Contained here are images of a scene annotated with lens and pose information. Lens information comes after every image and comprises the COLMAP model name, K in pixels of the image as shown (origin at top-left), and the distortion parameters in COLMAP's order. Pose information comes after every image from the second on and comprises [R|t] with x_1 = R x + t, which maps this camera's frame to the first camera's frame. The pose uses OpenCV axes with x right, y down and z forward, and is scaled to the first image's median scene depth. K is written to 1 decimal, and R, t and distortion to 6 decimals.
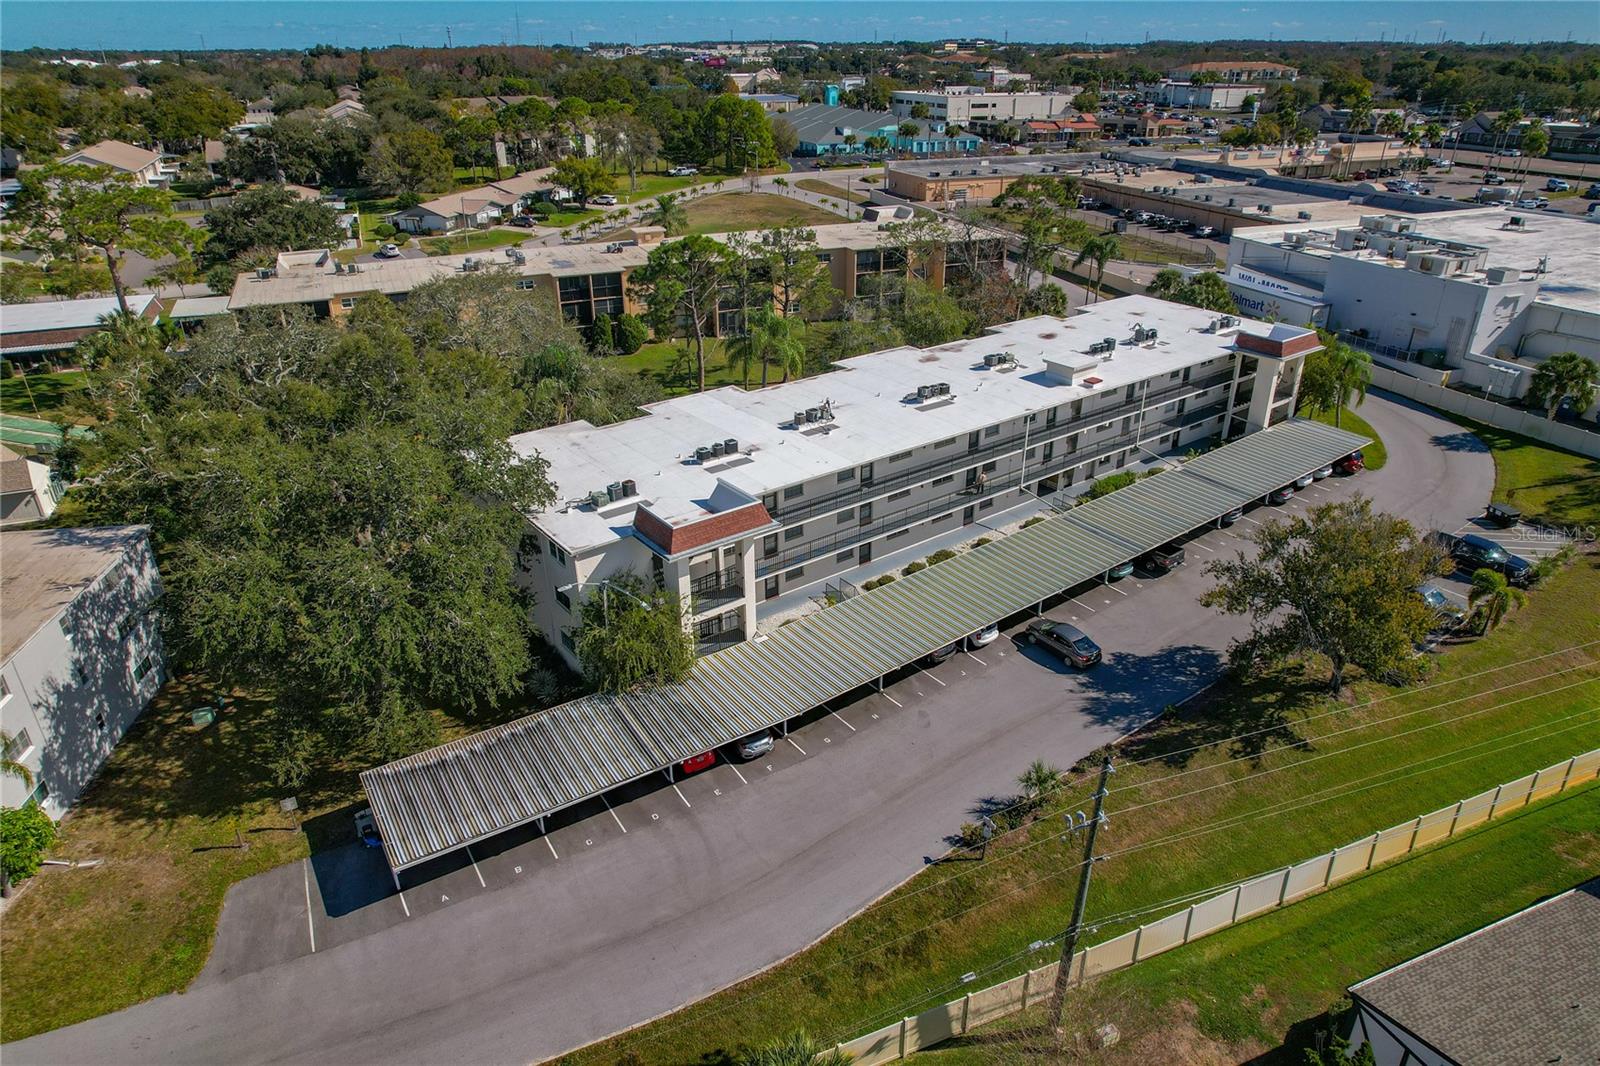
lens RADIAL K [[1026.5, 0, 800.0], [0, 1026.5, 533.0], [0, 0, 1]] dist [-0.081850, 0.073297]
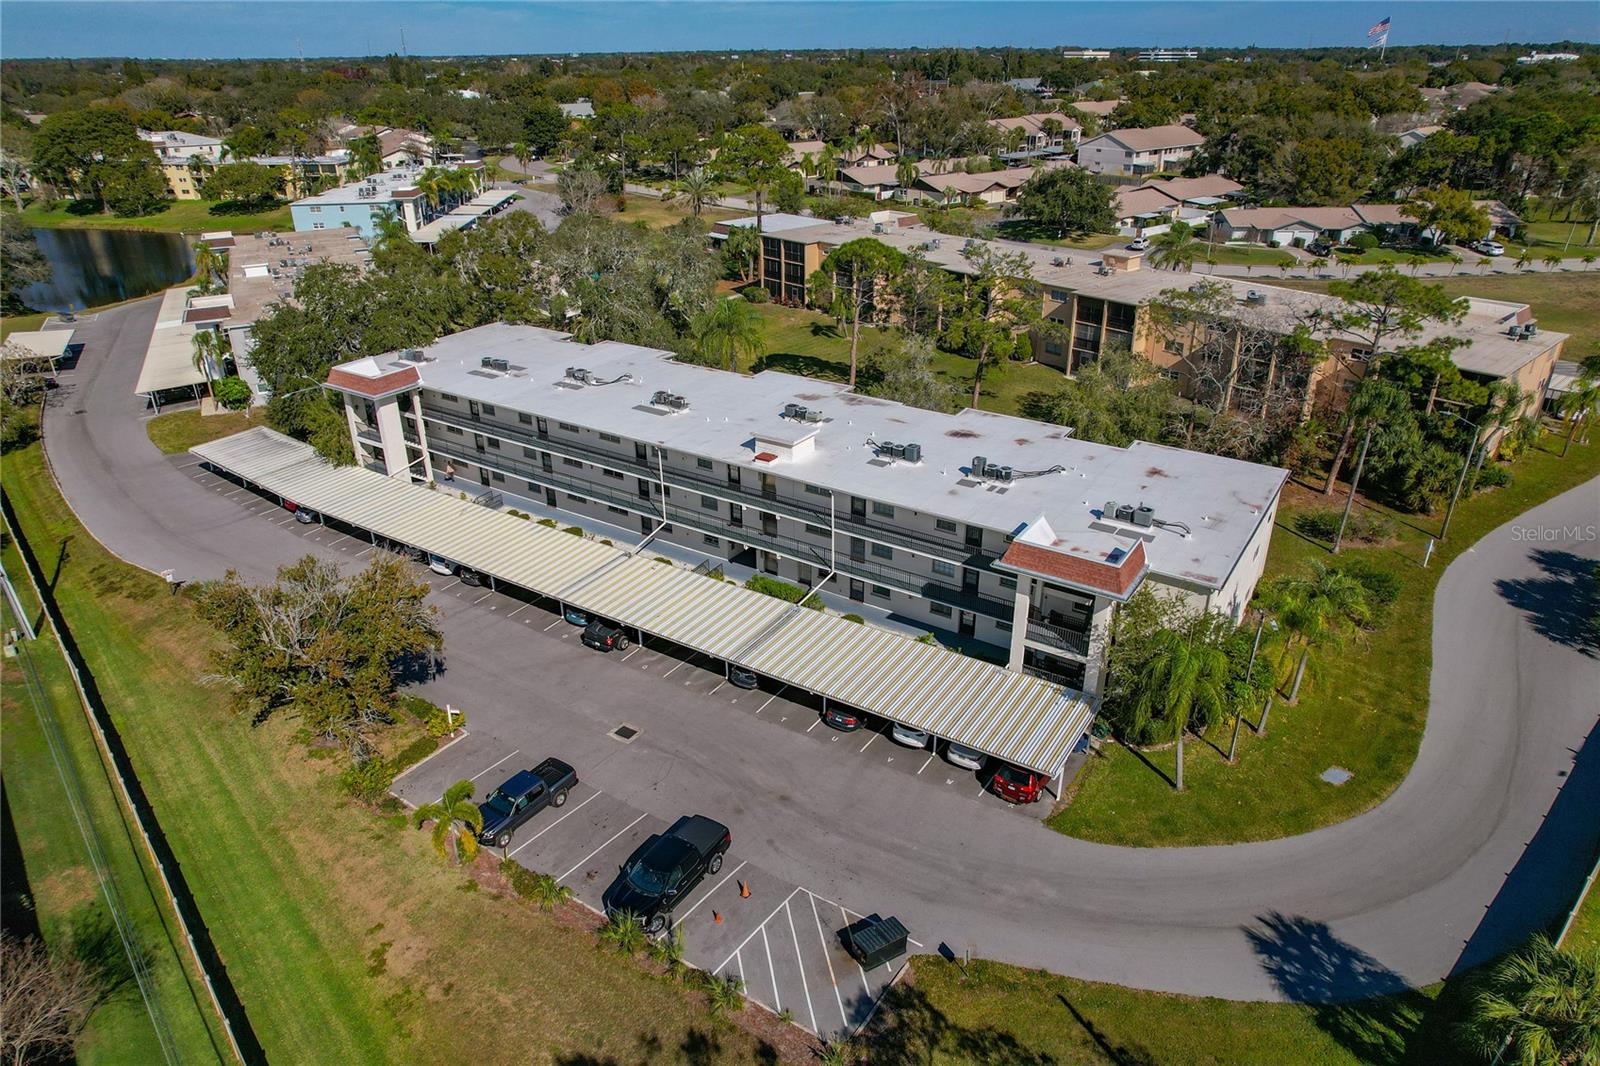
lens RADIAL K [[1026.5, 0, 800.0], [0, 1026.5, 533.0], [0, 0, 1]] dist [-0.081850, 0.073297]
pose [[0.322625, 0.407258, -0.854432, 1.116215], [-0.407649, 0.874478, 0.262888, -0.350001], [0.854245, 0.263494, 0.448147, 0.704079]]
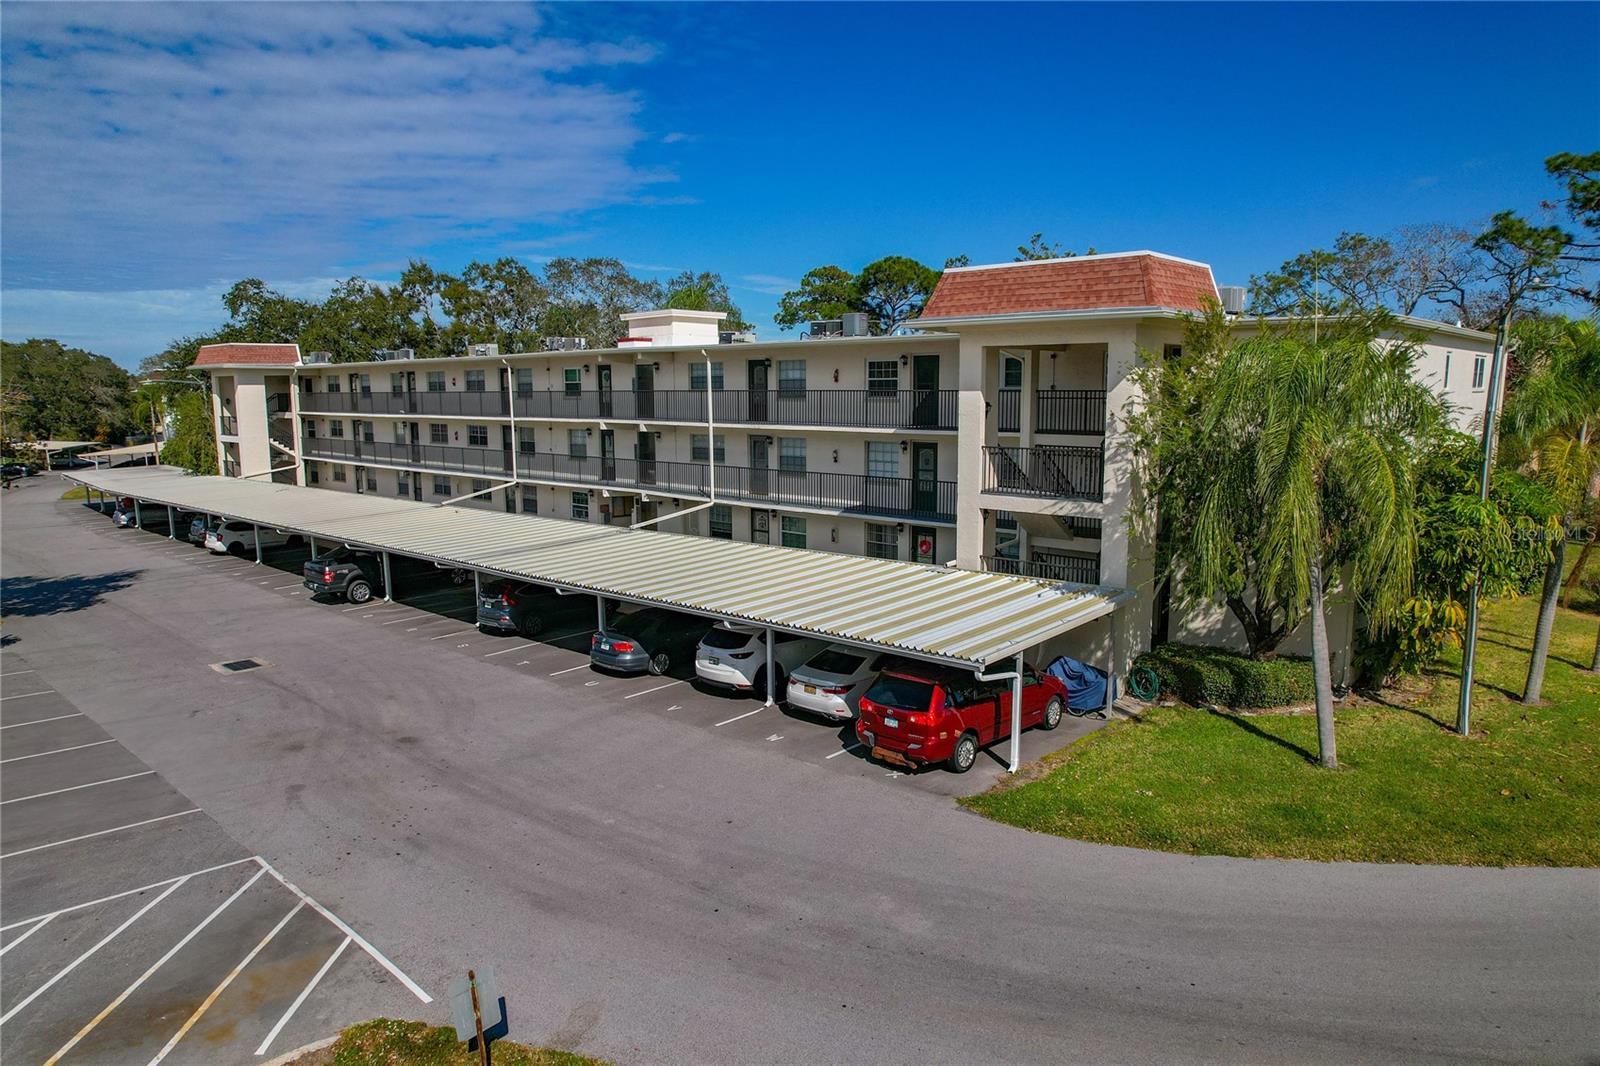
lens RADIAL K [[1026.5, 0, 800.0], [0, 1026.5, 533.0], [0, 0, 1]] dist [-0.081850, 0.073297]
pose [[0.166267, 0.135369, -0.976745, 0.902592], [-0.426768, 0.902837, 0.052479, -0.121058], [0.888946, 0.408118, 0.207883, 1.089494]]
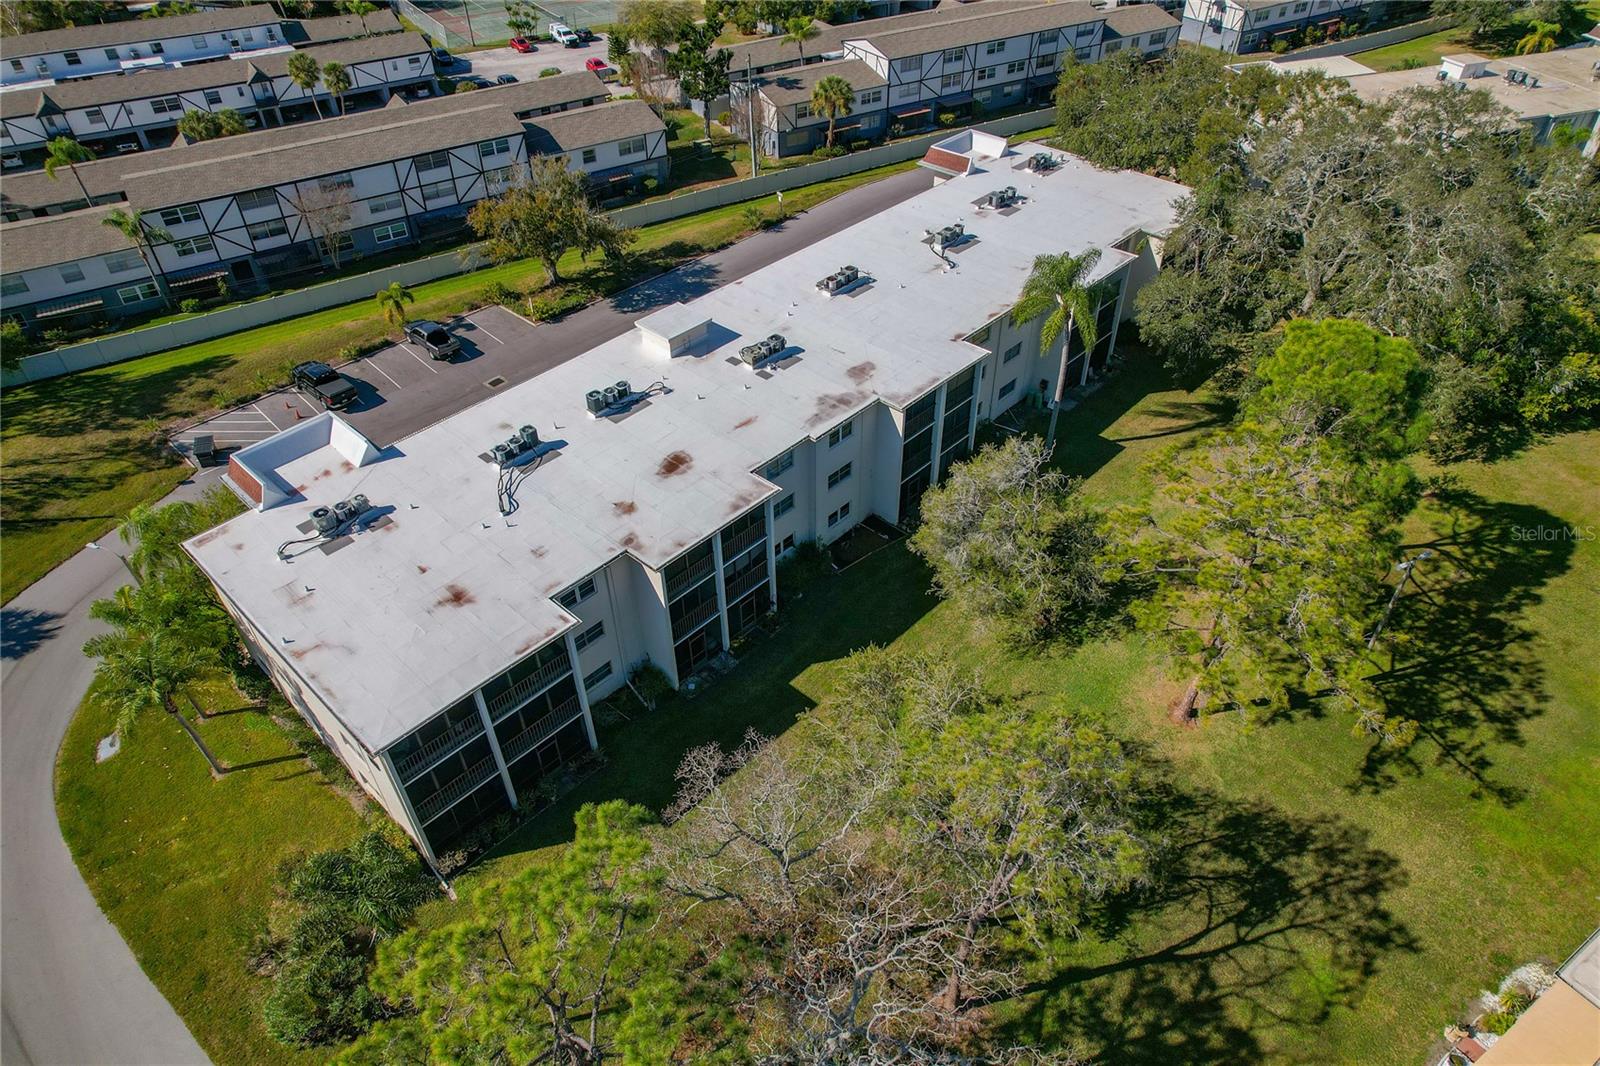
lens RADIAL K [[1026.5, 0, 800.0], [0, 1026.5, 533.0], [0, 0, 1]] dist [-0.081850, 0.073297]
pose [[-0.986242, 0.117002, -0.116783, 0.305468], [-0.059413, 0.408370, 0.910881, -0.887476], [0.154265, 0.905287, -0.395800, 1.588252]]
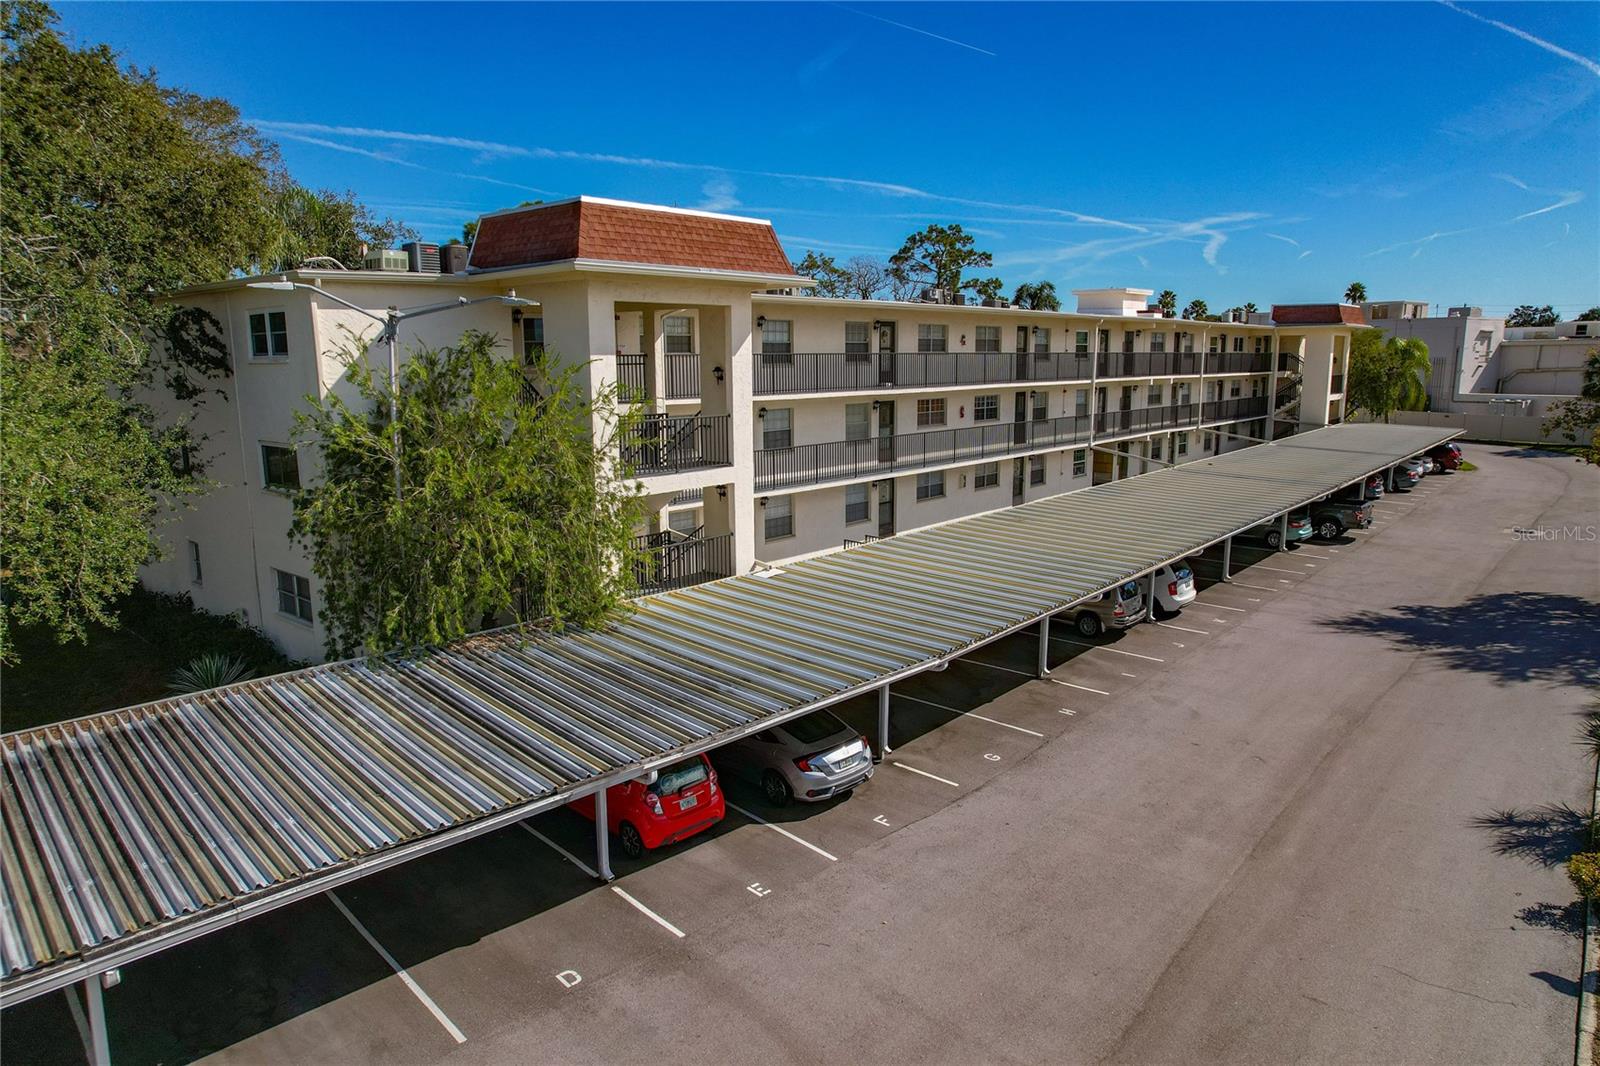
lens RADIAL K [[1026.5, 0, 800.0], [0, 1026.5, 533.0], [0, 0, 1]] dist [-0.081850, 0.073297]
pose [[0.979673, -0.038636, 0.196844, -0.091703], [0.091053, 0.960014, -0.264731, 0.169430], [-0.178745, 0.277274, 0.944018, 0.487828]]
